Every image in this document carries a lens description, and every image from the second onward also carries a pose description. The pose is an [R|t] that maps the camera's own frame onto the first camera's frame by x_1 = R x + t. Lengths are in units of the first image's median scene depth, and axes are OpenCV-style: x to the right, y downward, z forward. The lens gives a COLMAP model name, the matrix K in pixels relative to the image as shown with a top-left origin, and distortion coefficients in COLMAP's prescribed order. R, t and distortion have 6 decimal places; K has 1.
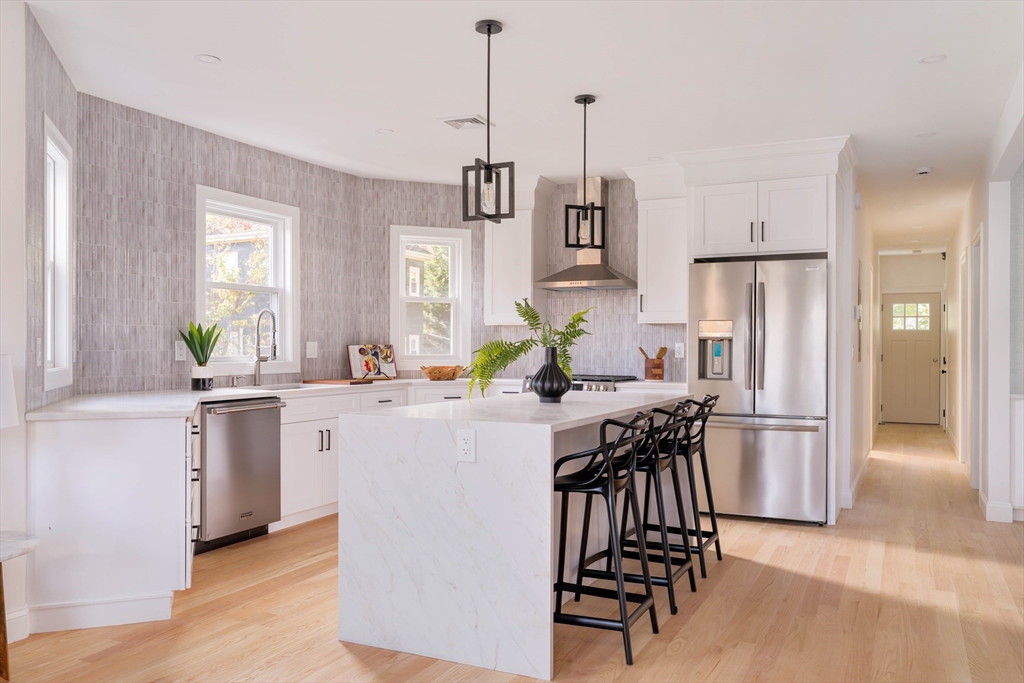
lens RADIAL K [[770.2, 0, 525.7], [0, 770.2, 346.7], [0, 0, 1]] dist [0.001472, 0.000338]
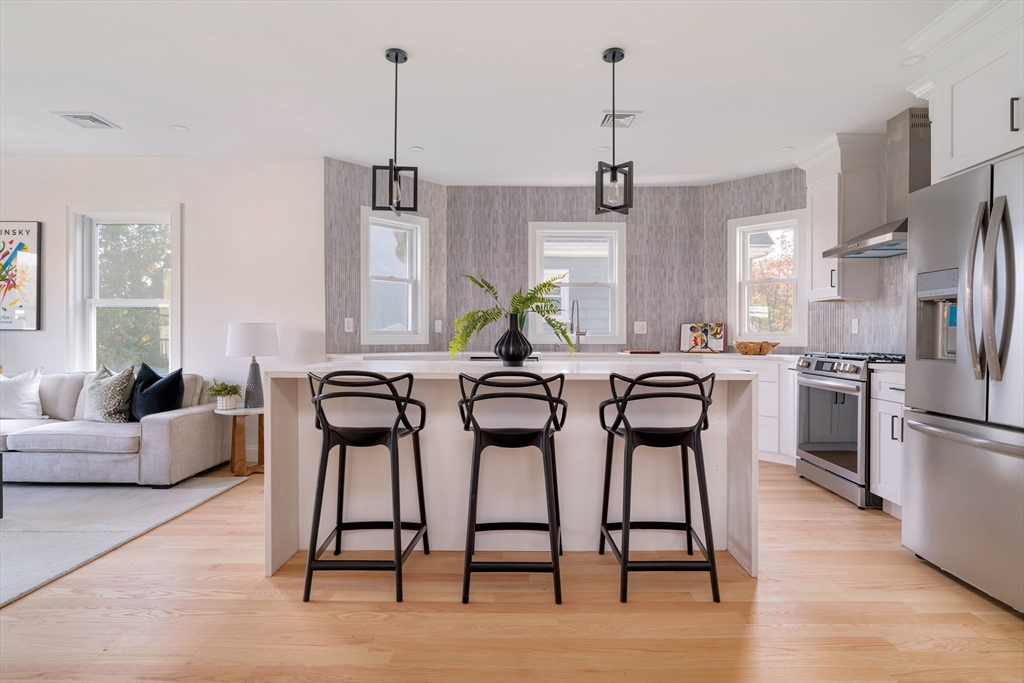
lens RADIAL K [[513.0, 0, 547.8], [0, 513.0, 337.7], [0, 0, 1]] dist [-0.003396, -0.000055]
pose [[0.458514, 0.002280, -0.888684, 0.474492], [-0.000916, 0.999997, 0.002093, 0.021720], [0.888687, -0.000146, 0.458515, 0.498169]]
